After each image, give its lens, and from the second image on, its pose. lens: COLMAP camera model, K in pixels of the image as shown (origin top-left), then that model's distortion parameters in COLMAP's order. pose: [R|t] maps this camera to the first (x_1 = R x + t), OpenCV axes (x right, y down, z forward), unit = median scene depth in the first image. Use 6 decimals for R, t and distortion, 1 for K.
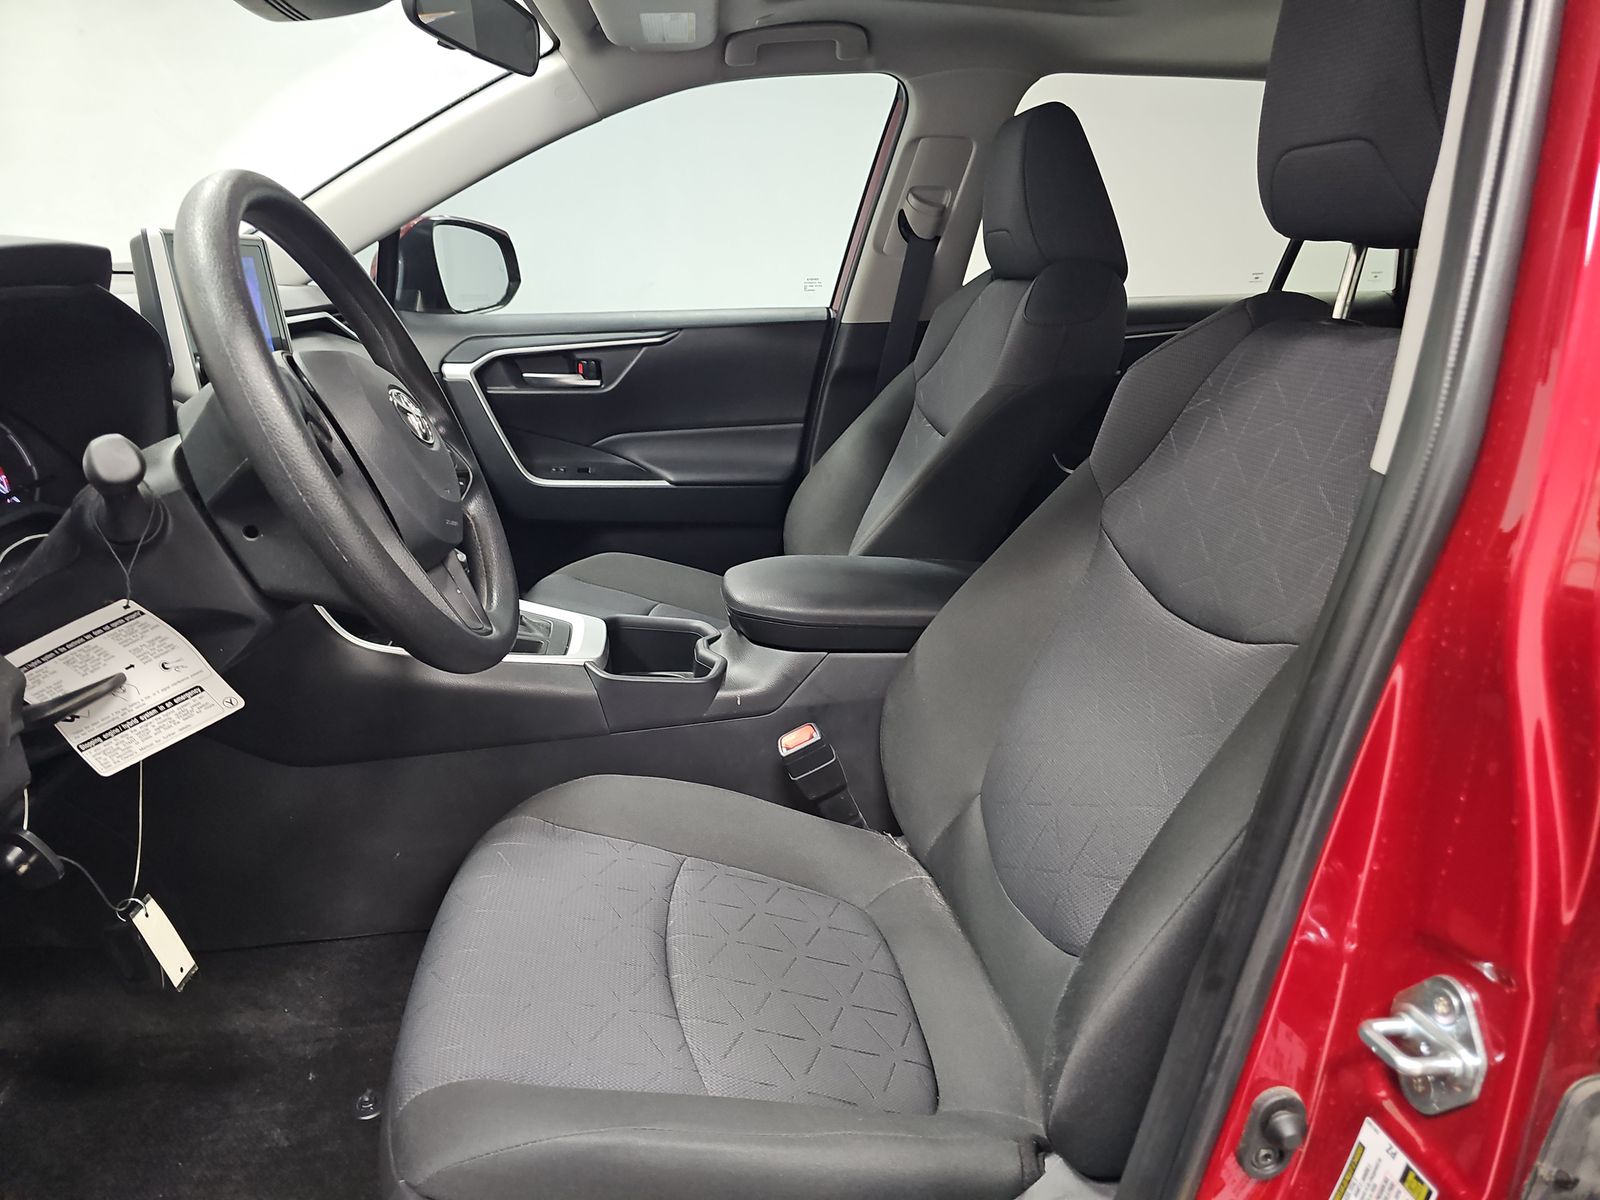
lens RADIAL K [[1096.9, 0, 791.8], [0, 1096.9, 601.9], [0, 0, 1]] dist [0.032444, -0.049749]
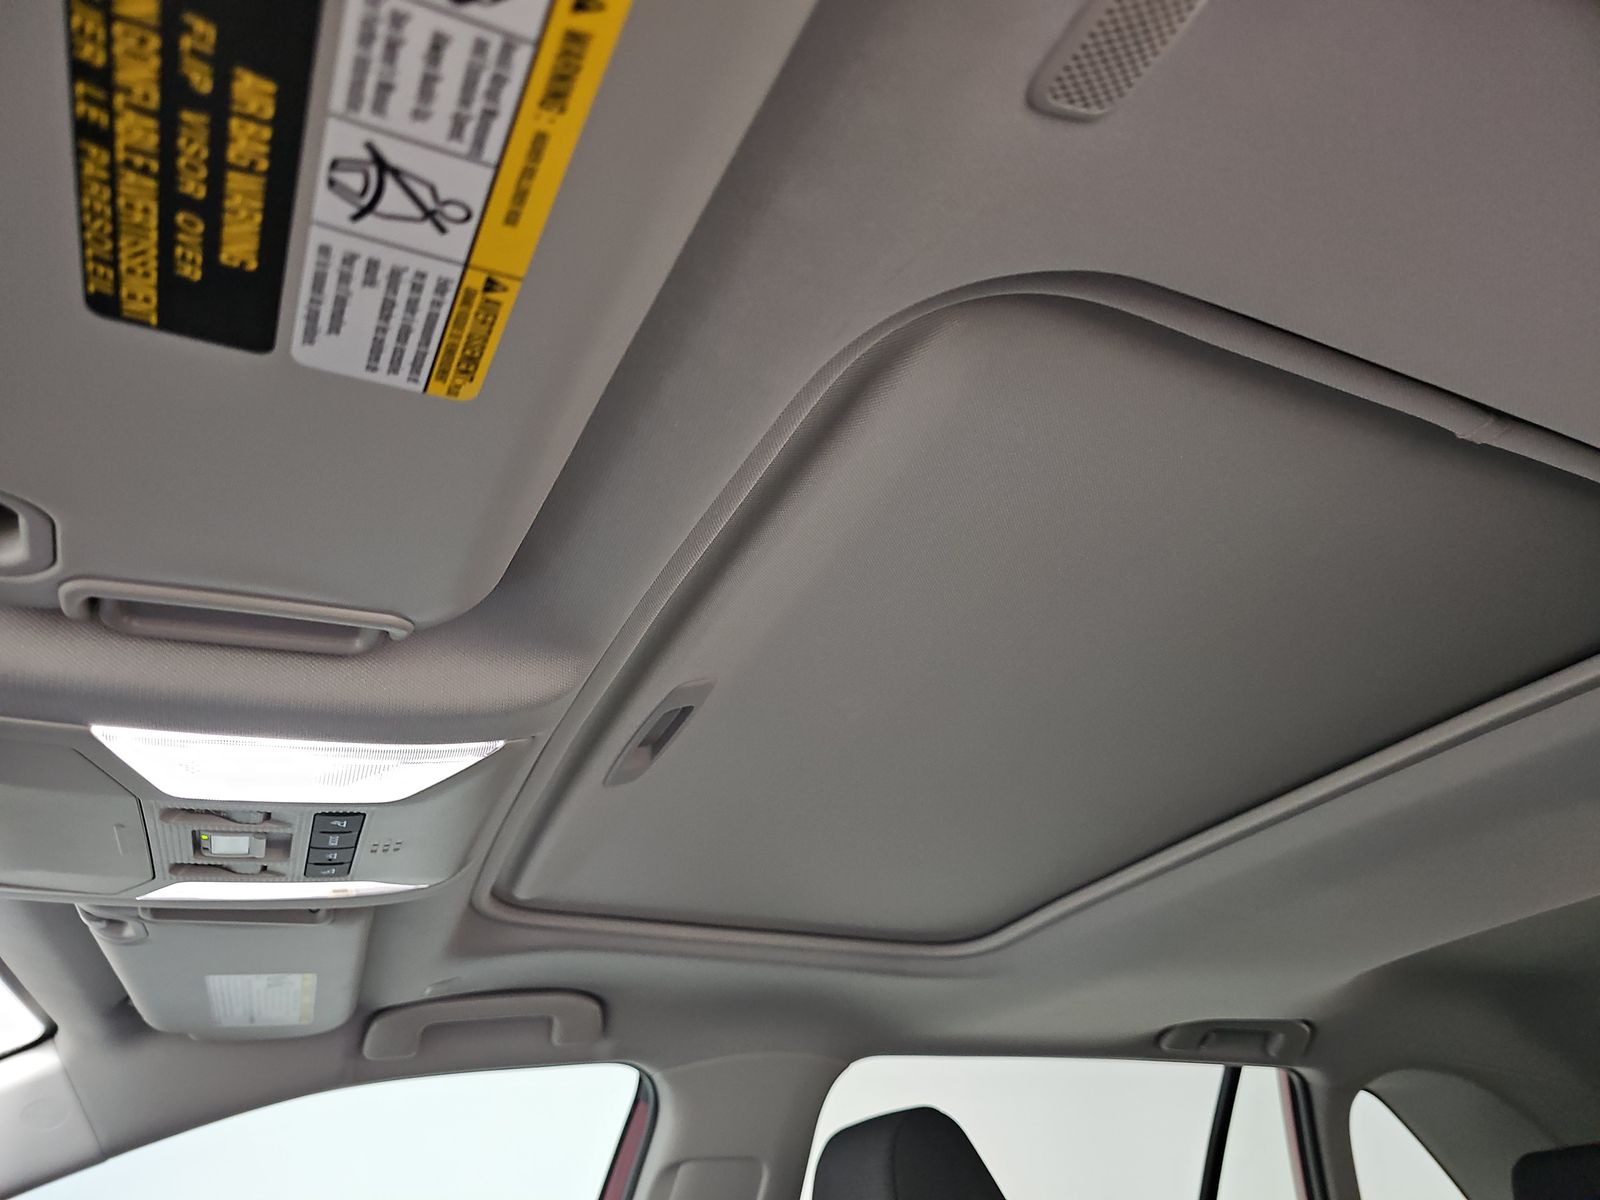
lens RADIAL K [[1096.9, 0, 791.8], [0, 1096.9, 601.9], [0, 0, 1]] dist [0.032444, -0.049749]
pose [[0.959892, 0.084849, 0.267224, -0.017438], [0.139827, 0.681244, -0.718579, -0.190474], [-0.243015, 0.727123, 0.642056, 0.373086]]
